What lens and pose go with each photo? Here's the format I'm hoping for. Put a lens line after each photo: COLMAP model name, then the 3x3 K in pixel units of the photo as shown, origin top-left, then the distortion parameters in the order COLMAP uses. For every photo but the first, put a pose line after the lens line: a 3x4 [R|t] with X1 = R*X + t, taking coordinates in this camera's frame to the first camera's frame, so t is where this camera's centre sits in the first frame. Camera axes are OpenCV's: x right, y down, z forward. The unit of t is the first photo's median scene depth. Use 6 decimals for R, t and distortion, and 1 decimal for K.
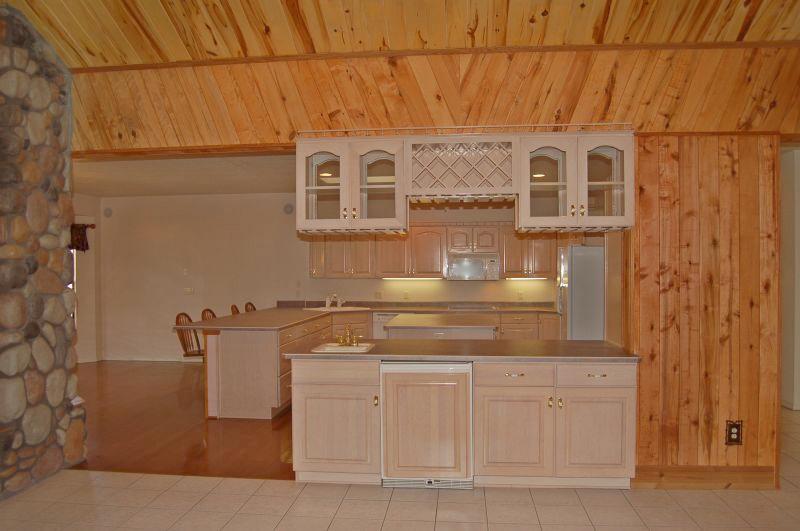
lens RADIAL K [[626.8, 0, 396.8], [0, 626.8, 276.4], [0, 0, 1]] dist [-0.082007, 0.015075]
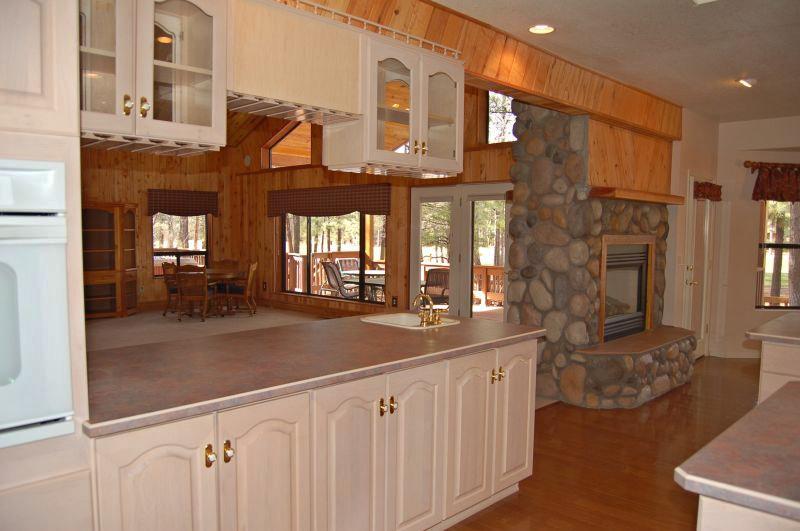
lens RADIAL K [[626.8, 0, 396.8], [0, 626.8, 276.4], [0, 0, 1]] dist [-0.082007, 0.015075]
pose [[-0.619354, 0.059099, -0.782884, 0.570136], [-0.012462, 0.996297, 0.085068, -0.009170], [0.785013, 0.062443, -0.616324, 1.561800]]
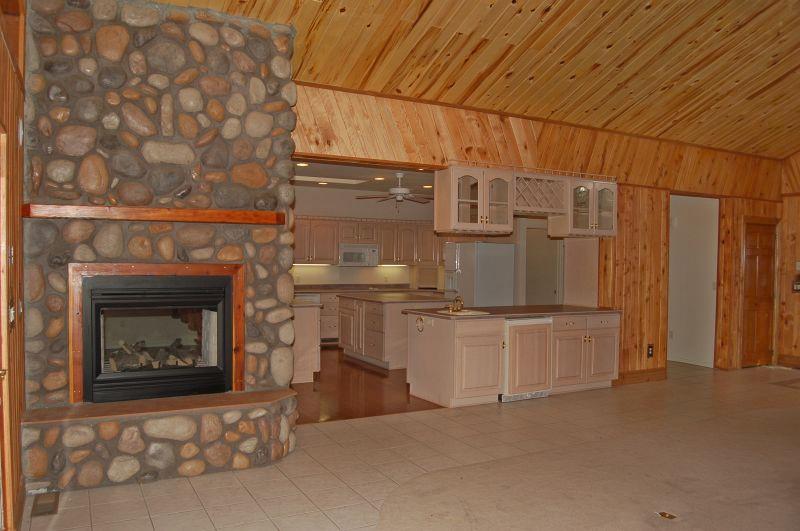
lens RADIAL K [[626.8, 0, 396.8], [0, 626.8, 276.4], [0, 0, 1]] dist [-0.082007, 0.015075]
pose [[0.827515, -0.000436, 0.561443, -1.077568], [-0.010825, 0.999801, 0.016732, 0.009738], [-0.561339, -0.019924, 0.827346, -0.102944]]
